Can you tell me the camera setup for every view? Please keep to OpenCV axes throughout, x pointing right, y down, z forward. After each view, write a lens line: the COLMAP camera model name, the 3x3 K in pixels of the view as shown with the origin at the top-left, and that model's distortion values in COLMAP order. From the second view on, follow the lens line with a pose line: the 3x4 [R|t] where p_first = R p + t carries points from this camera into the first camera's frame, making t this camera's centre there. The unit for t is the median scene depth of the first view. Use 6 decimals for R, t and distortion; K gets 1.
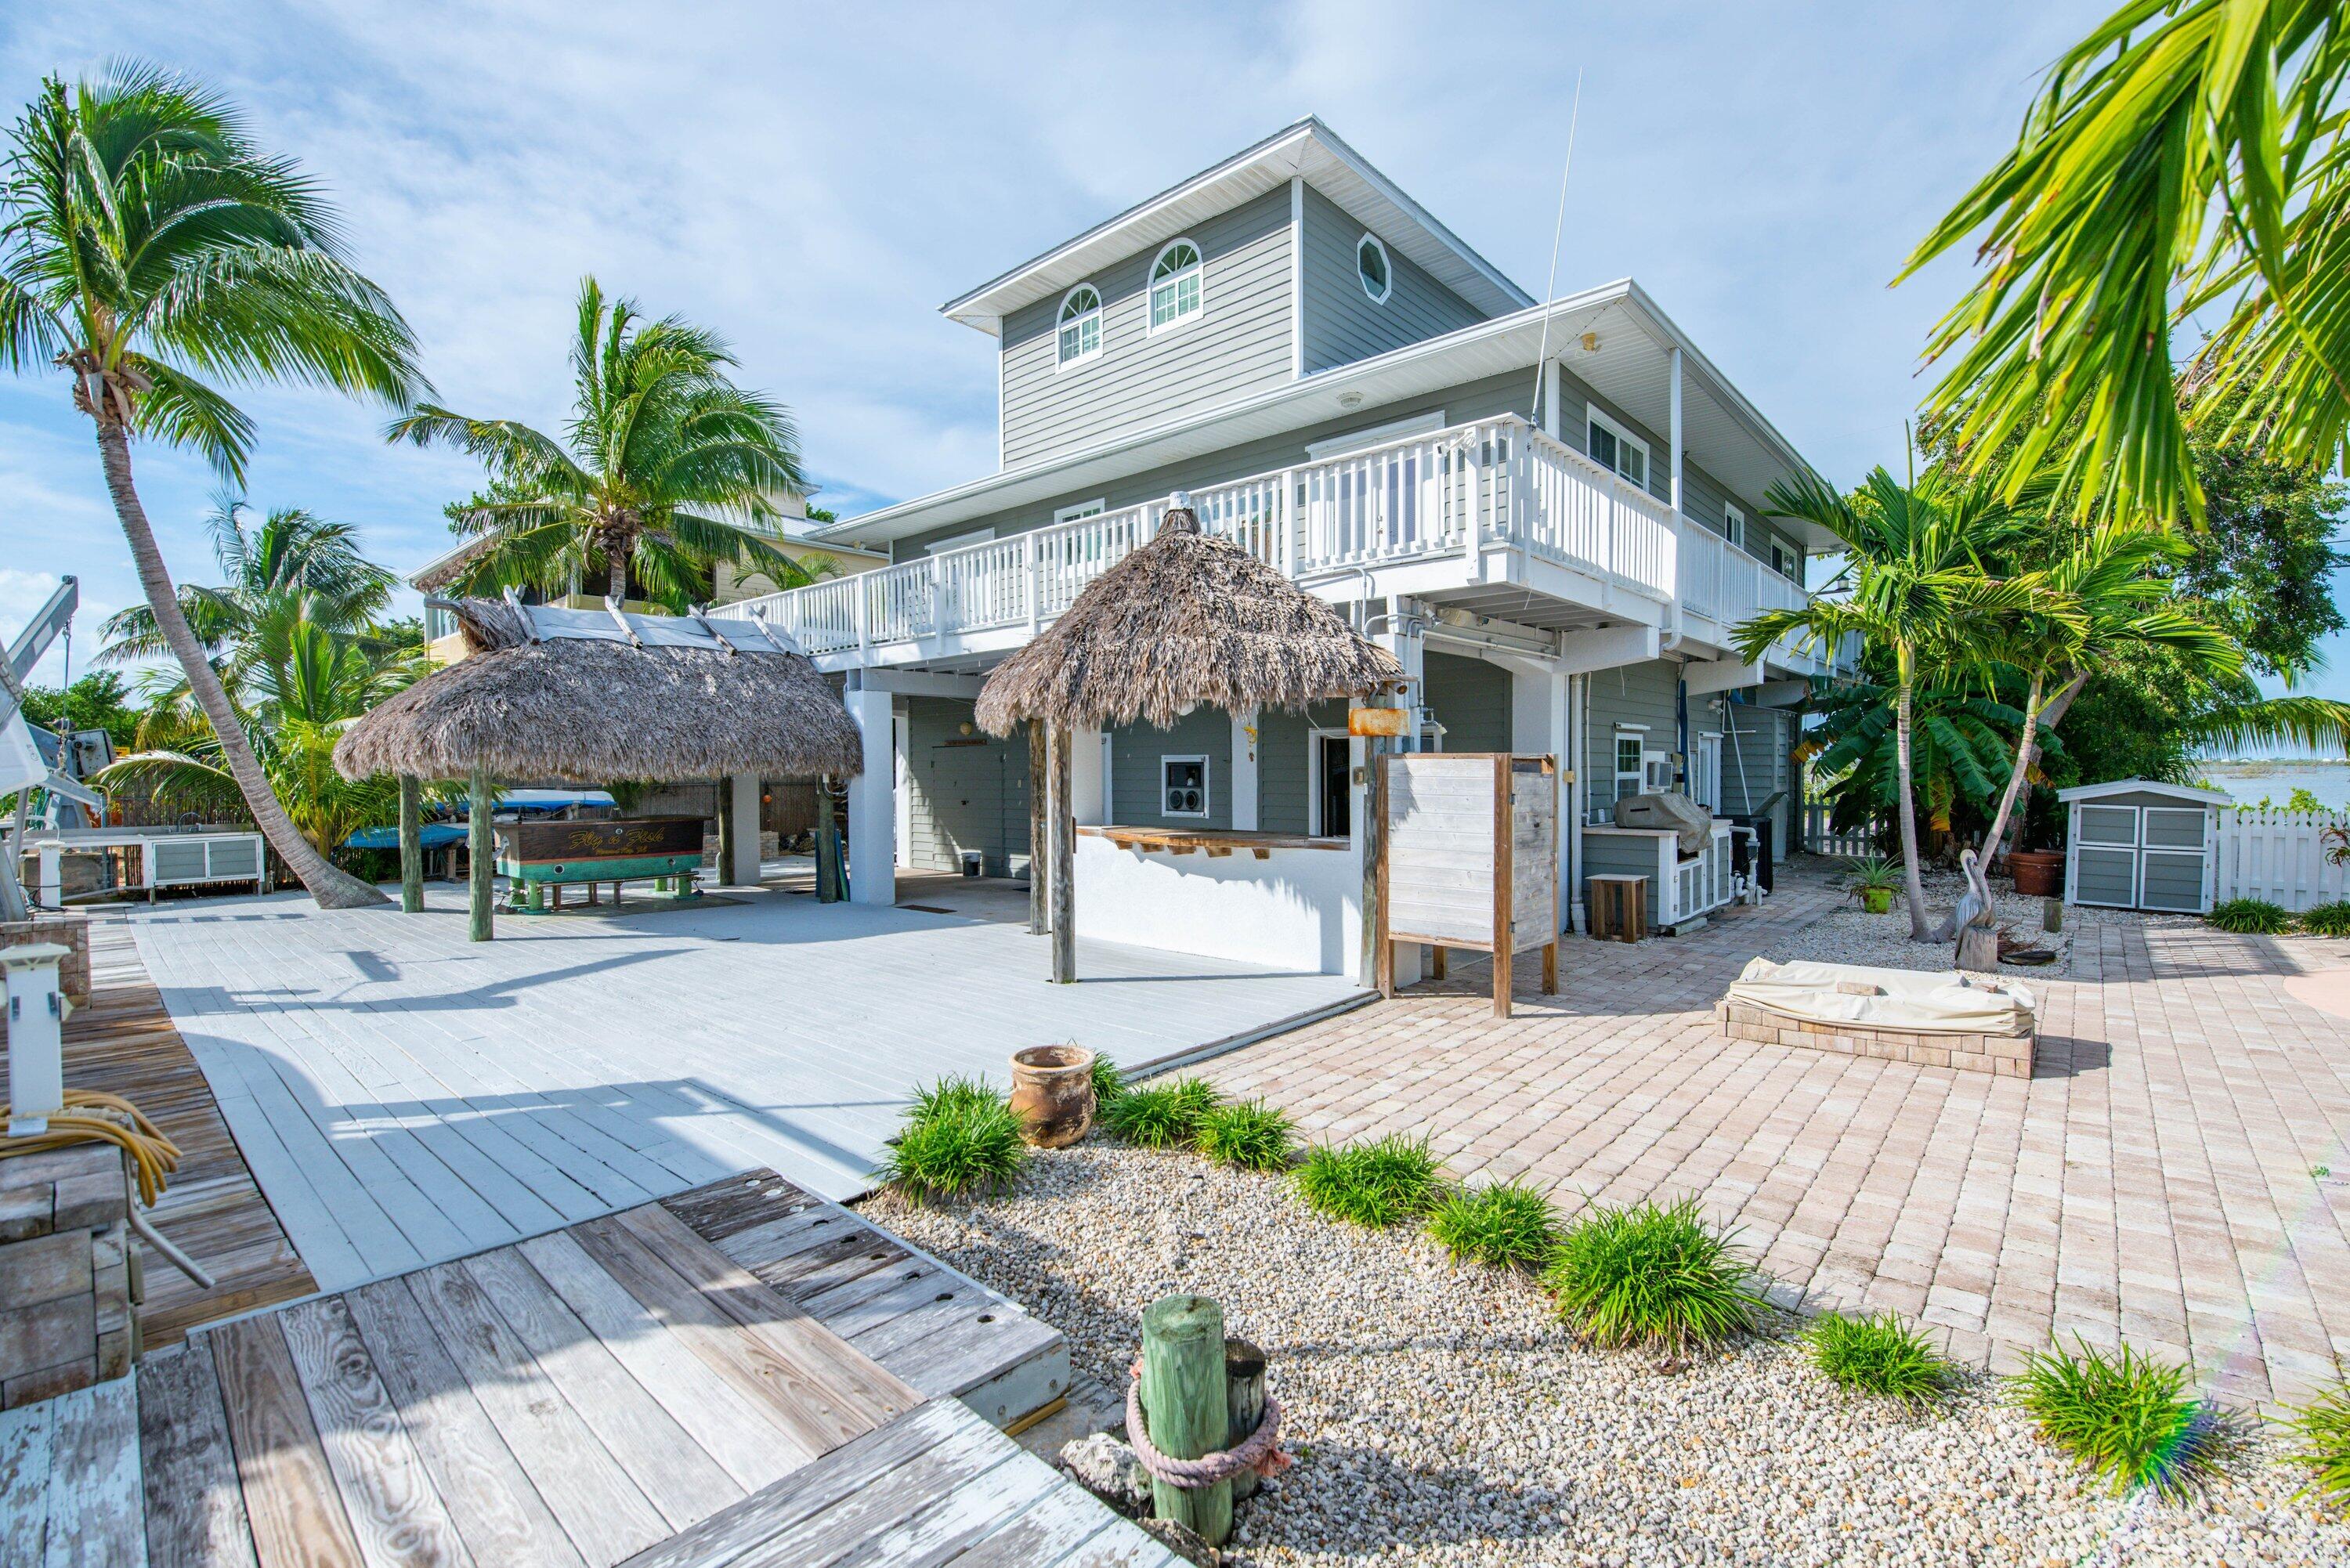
lens RADIAL K [[1038.8, 0, 1181.4], [0, 1038.8, 774.1], [0, 0, 1]] dist [-0.016142, -0.000213]
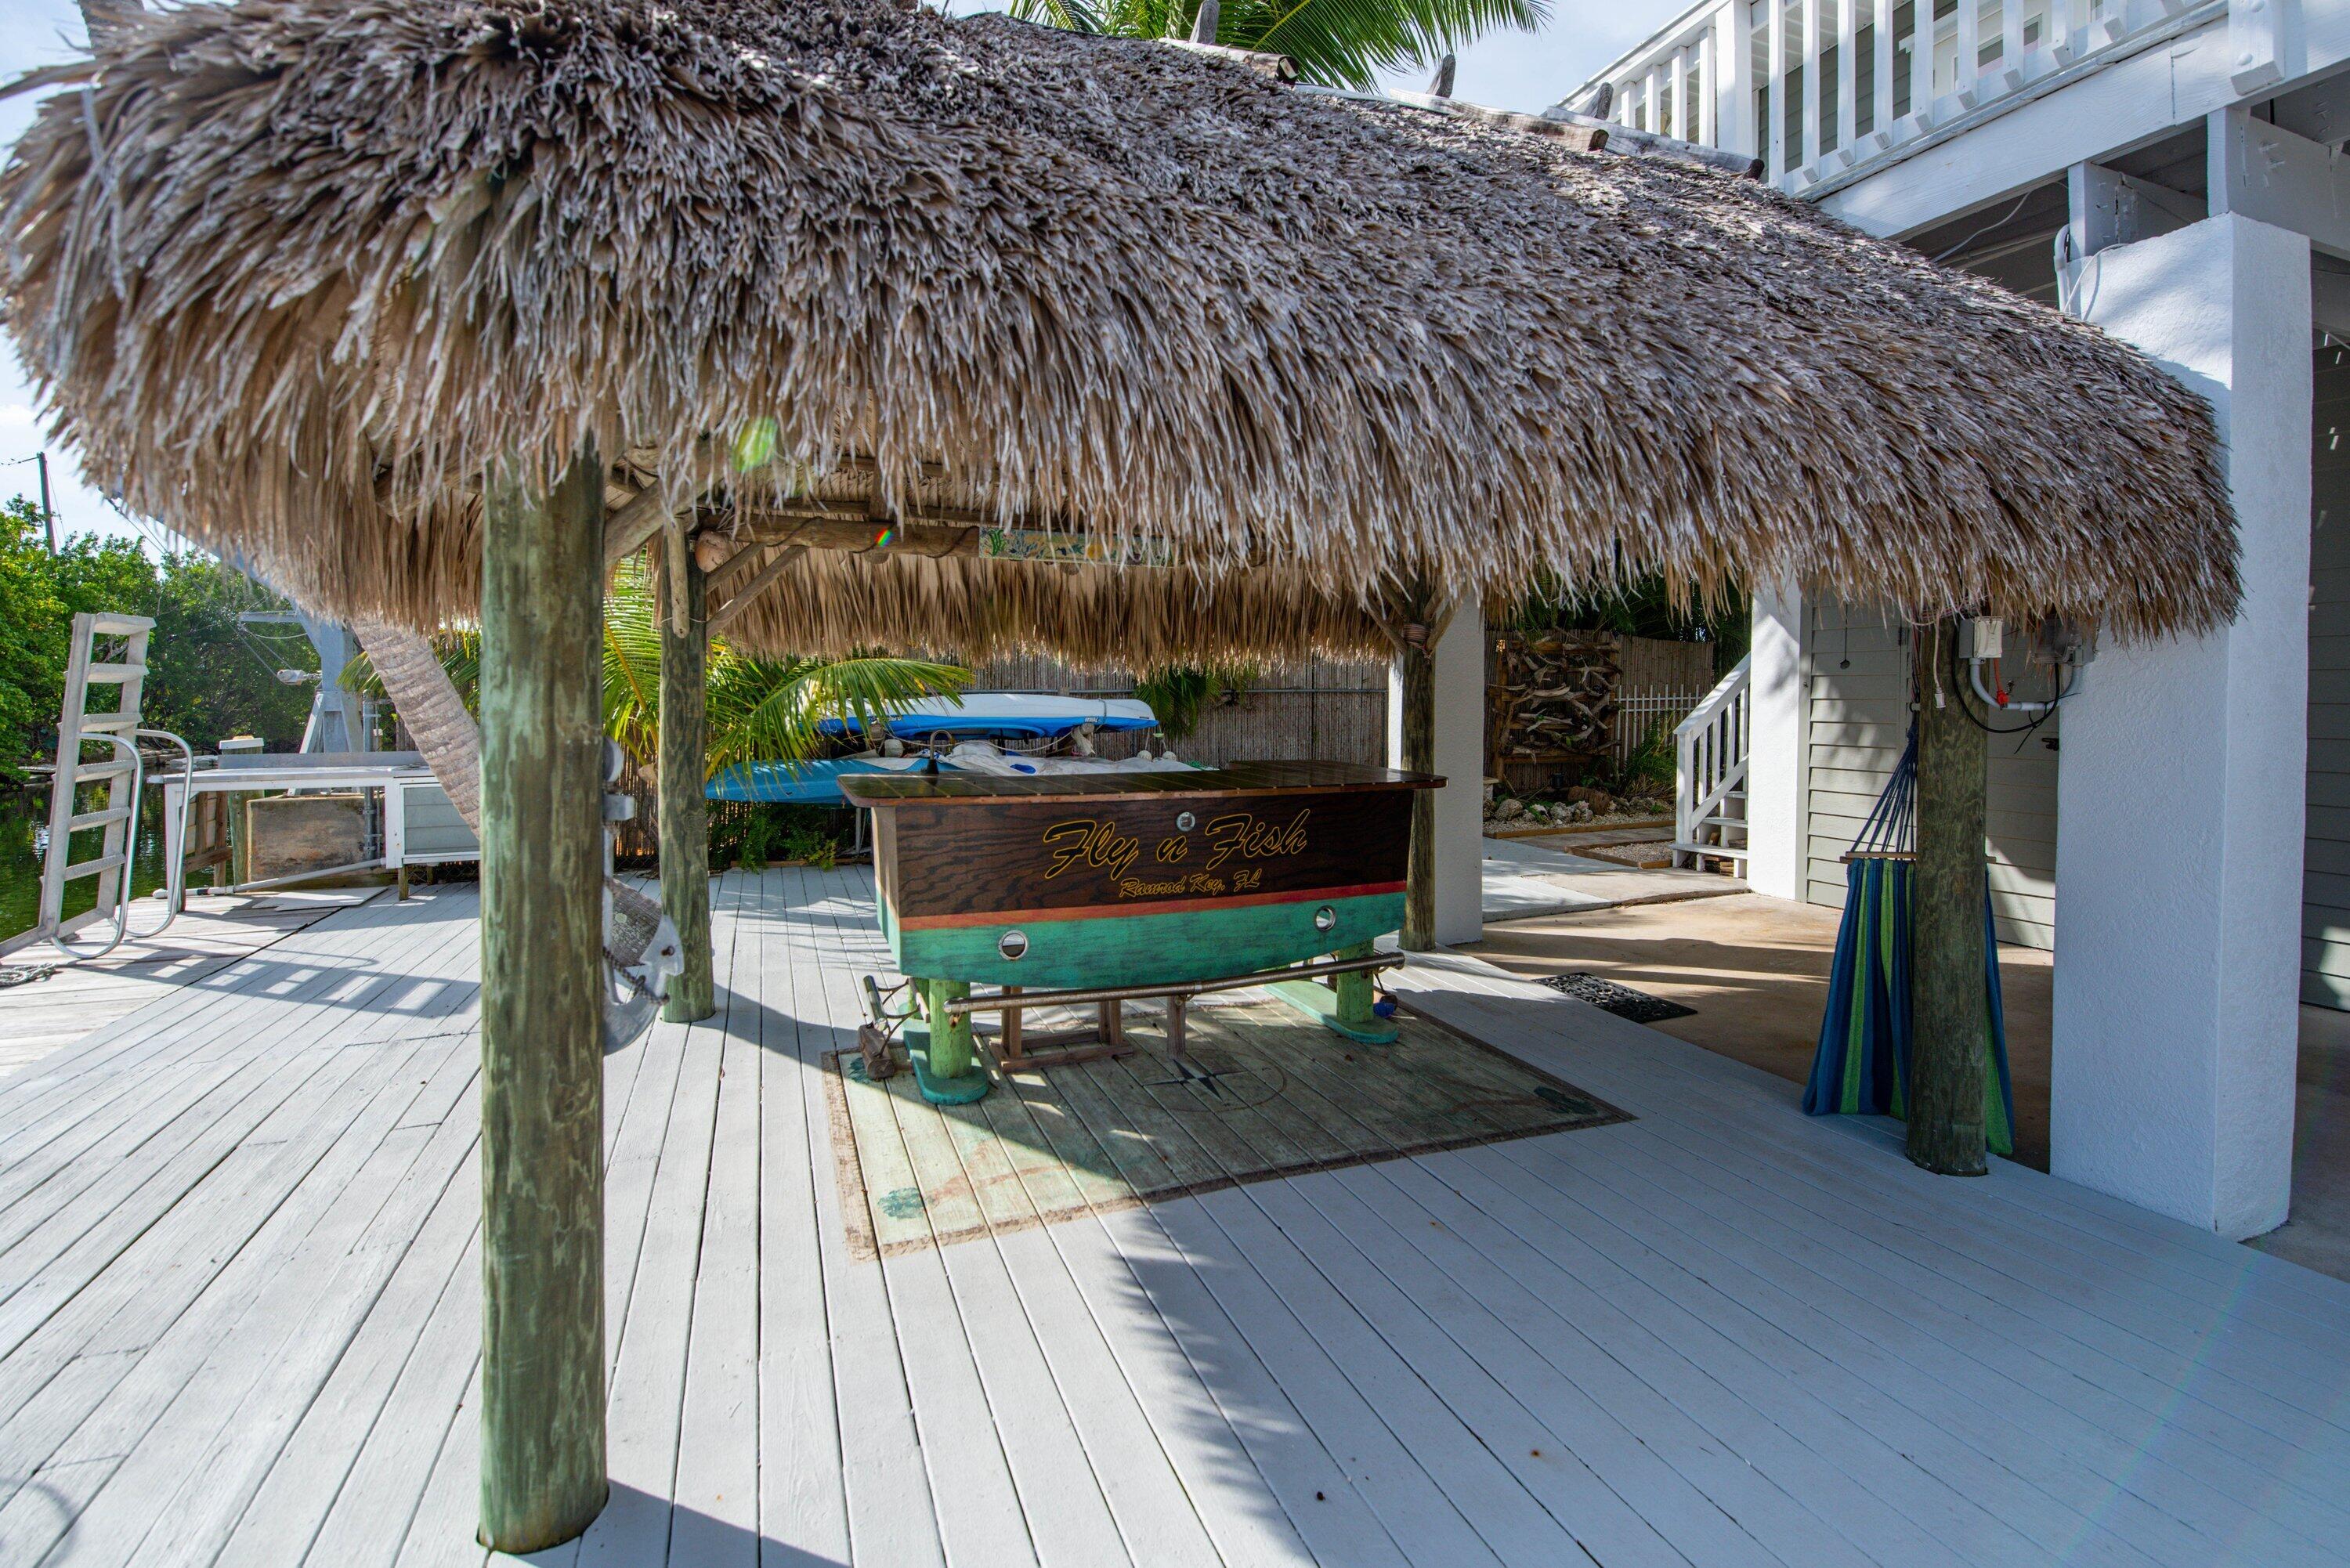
lens RADIAL K [[1038.8, 0, 1181.4], [0, 1038.8, 774.1], [0, 0, 1]] dist [-0.016142, -0.000213]
pose [[0.893134, 0.045853, -0.447447, -0.382789], [-0.007451, 0.996162, 0.087210, 0.010474], [0.449728, -0.074556, 0.890048, 0.682200]]
